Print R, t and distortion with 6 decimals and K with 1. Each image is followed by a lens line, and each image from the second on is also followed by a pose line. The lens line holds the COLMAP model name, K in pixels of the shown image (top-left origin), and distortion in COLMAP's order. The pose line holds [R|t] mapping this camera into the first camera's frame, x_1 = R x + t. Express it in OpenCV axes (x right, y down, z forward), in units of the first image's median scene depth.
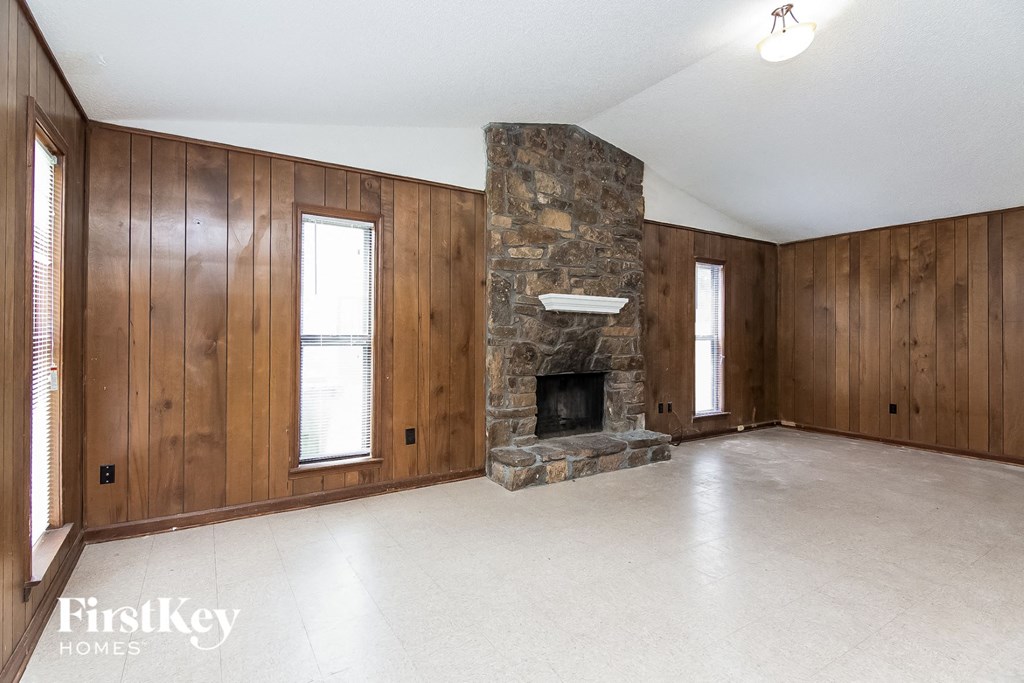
lens RADIAL K [[514.0, 0, 512.0], [0, 514.0, 341.5], [0, 0, 1]] dist [0.013530, -0.017157]
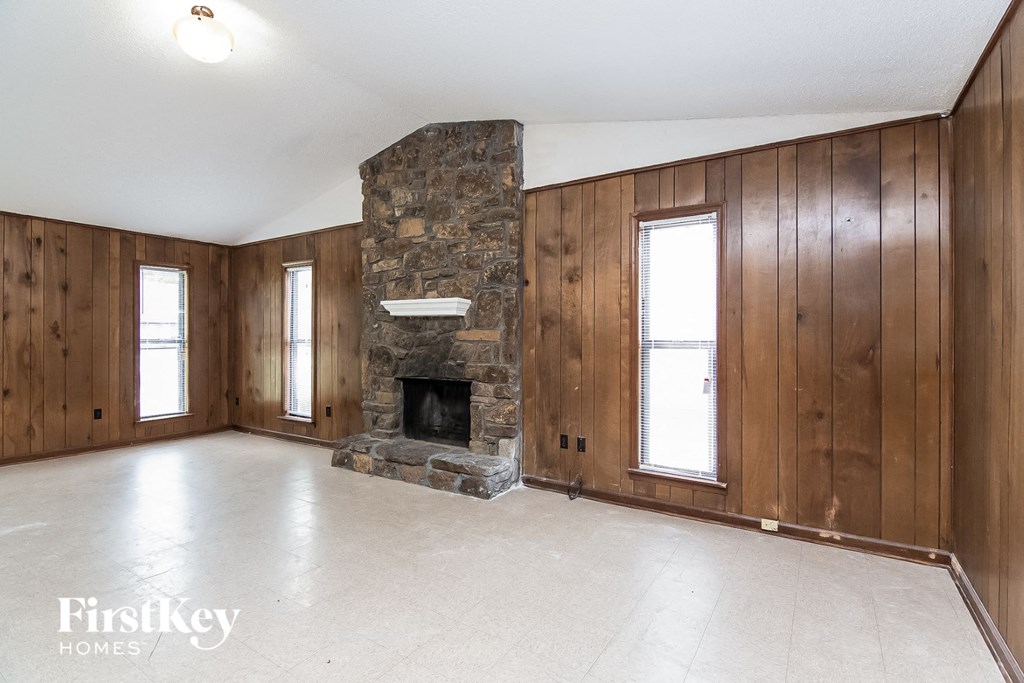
lens RADIAL K [[510.2, 0, 441.1], [0, 510.2, 347.9], [0, 0, 1]] dist [0.002265, -0.000152]
pose [[0.349211, 0.013999, -0.936940, 1.032429], [-0.012216, 0.999871, 0.010386, -0.007330], [0.936964, 0.007819, 0.349337, 0.681628]]
